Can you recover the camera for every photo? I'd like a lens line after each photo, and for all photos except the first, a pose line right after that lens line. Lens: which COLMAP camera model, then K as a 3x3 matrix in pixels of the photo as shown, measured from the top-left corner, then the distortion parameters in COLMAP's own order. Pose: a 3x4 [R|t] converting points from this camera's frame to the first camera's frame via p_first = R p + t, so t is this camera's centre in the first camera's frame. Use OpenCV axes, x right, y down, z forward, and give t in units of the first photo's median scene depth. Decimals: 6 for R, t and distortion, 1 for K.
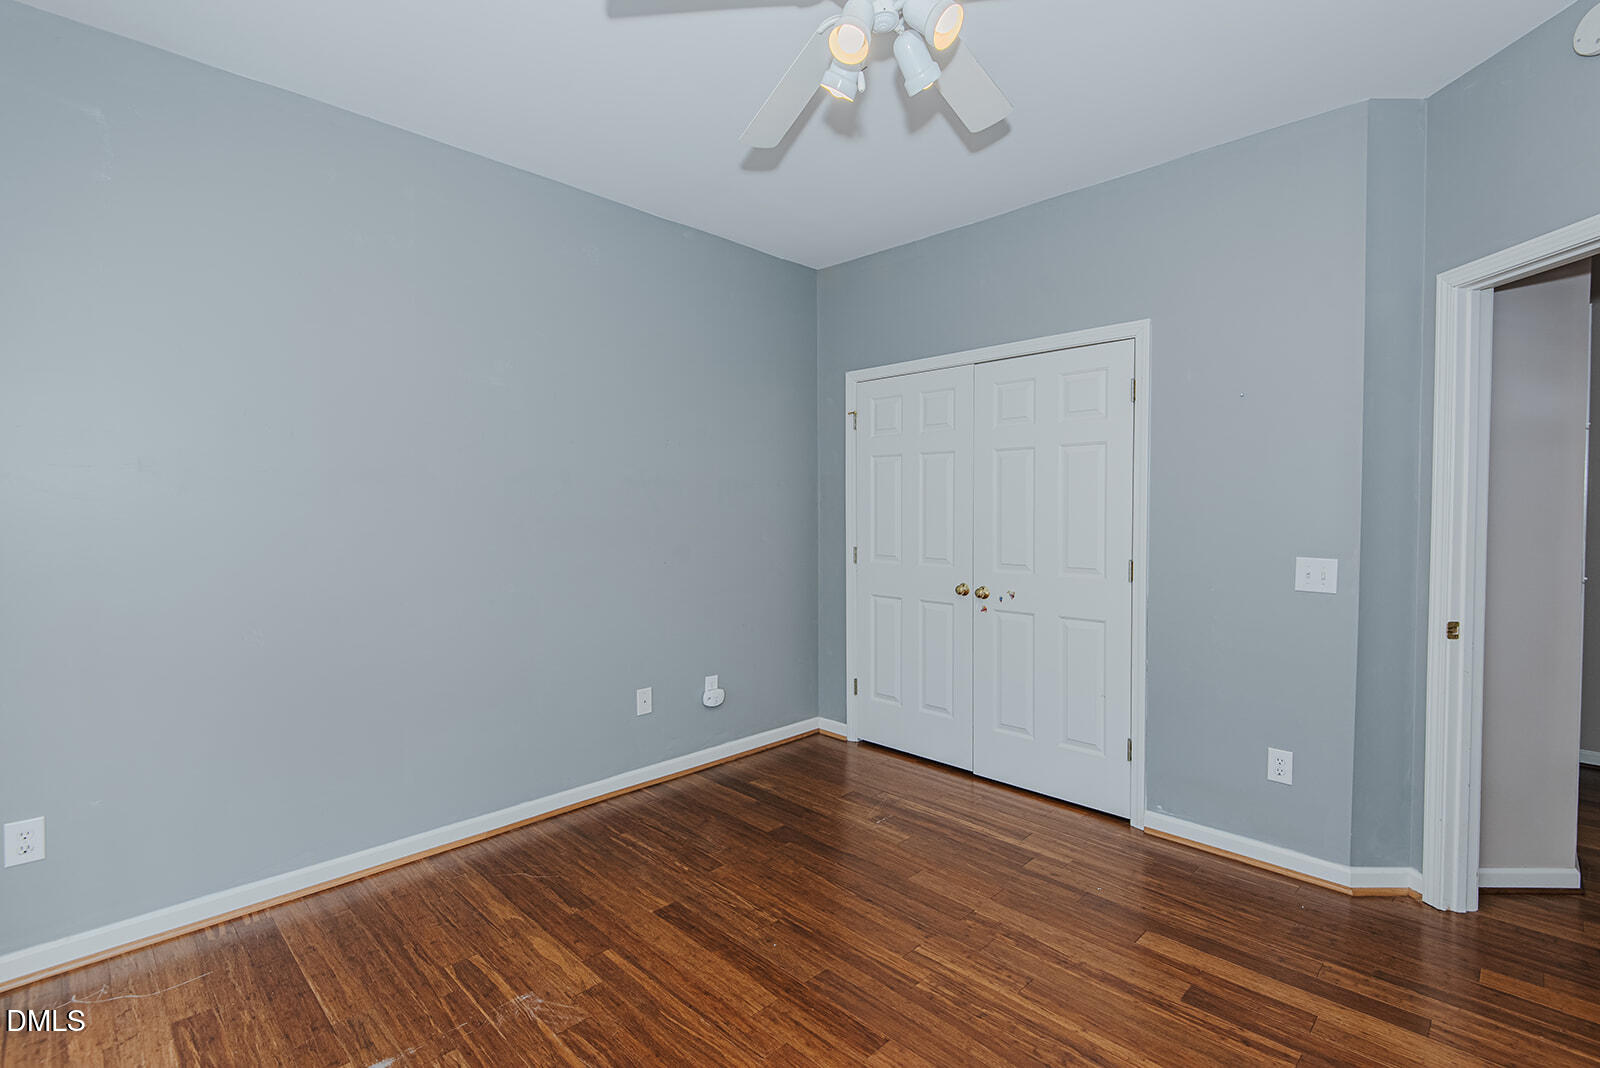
lens RADIAL K [[716.7, 0, 804.1], [0, 716.7, 523.1], [0, 0, 1]] dist [0.026133, -0.012678]
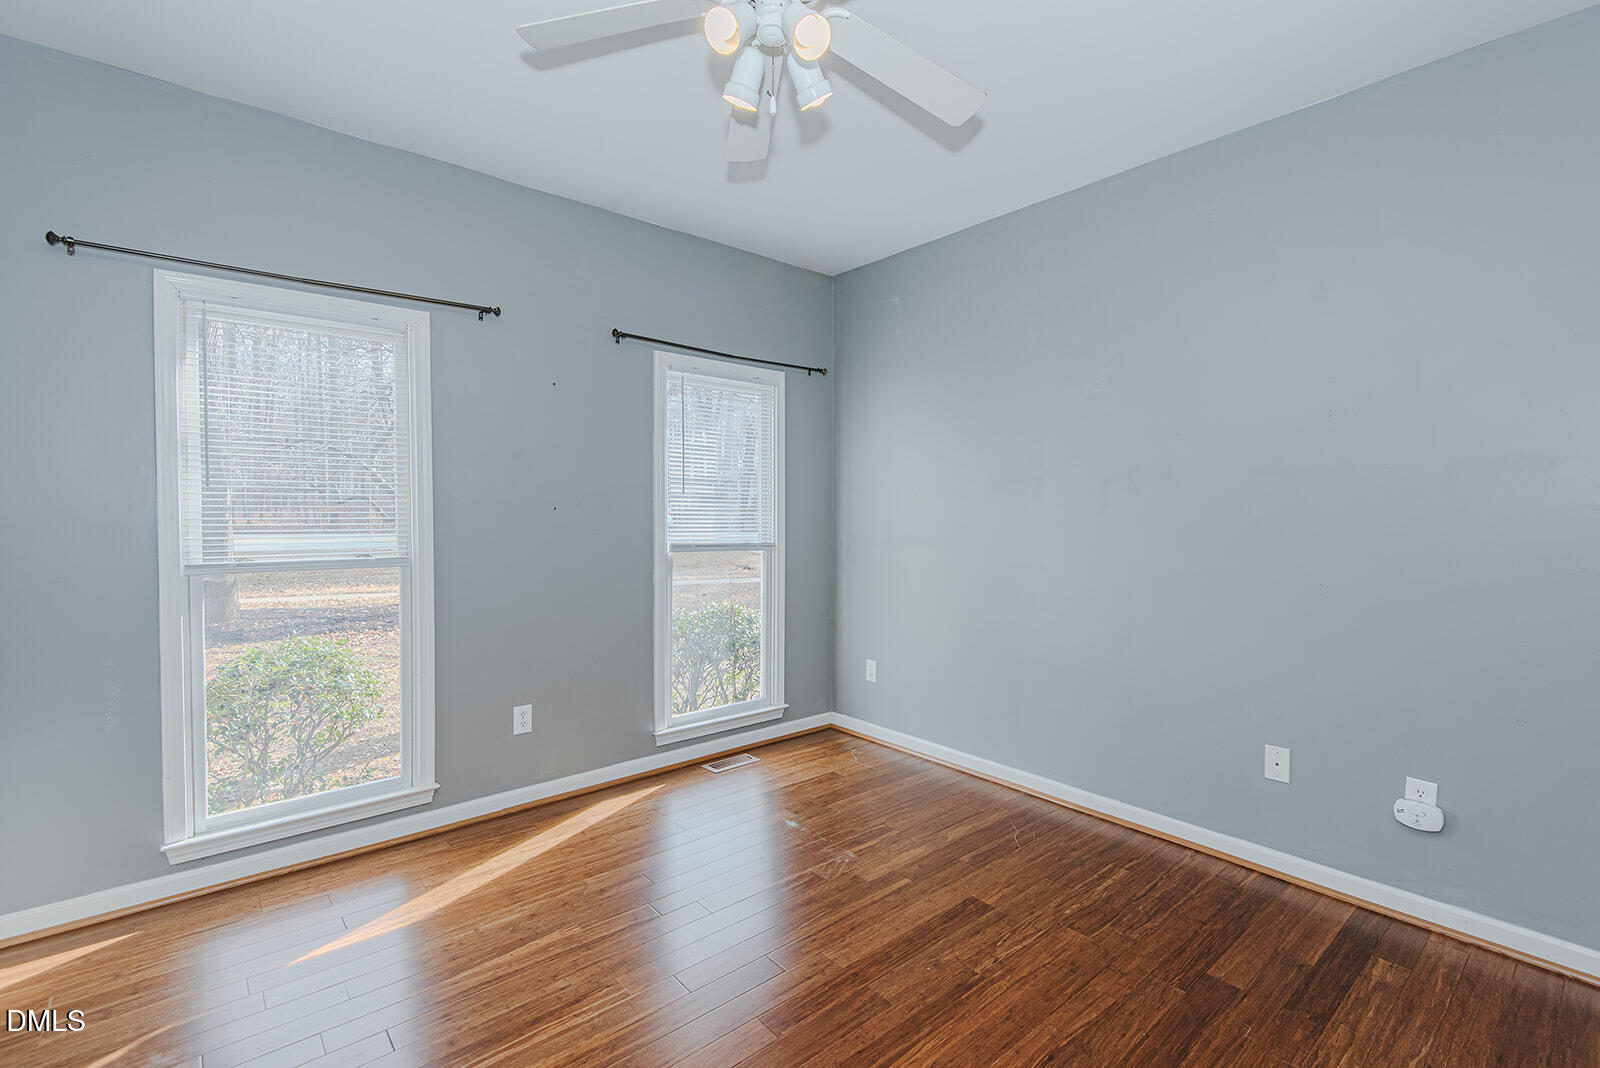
lens RADIAL K [[716.7, 0, 806.8], [0, 716.7, 525.5], [0, 0, 1]] dist [0.026133, -0.012678]
pose [[-0.063168, 0.022536, -0.997748, 0.652848], [-0.017336, 0.999569, 0.023674, -0.012066], [0.997852, 0.018792, -0.062750, 0.643115]]
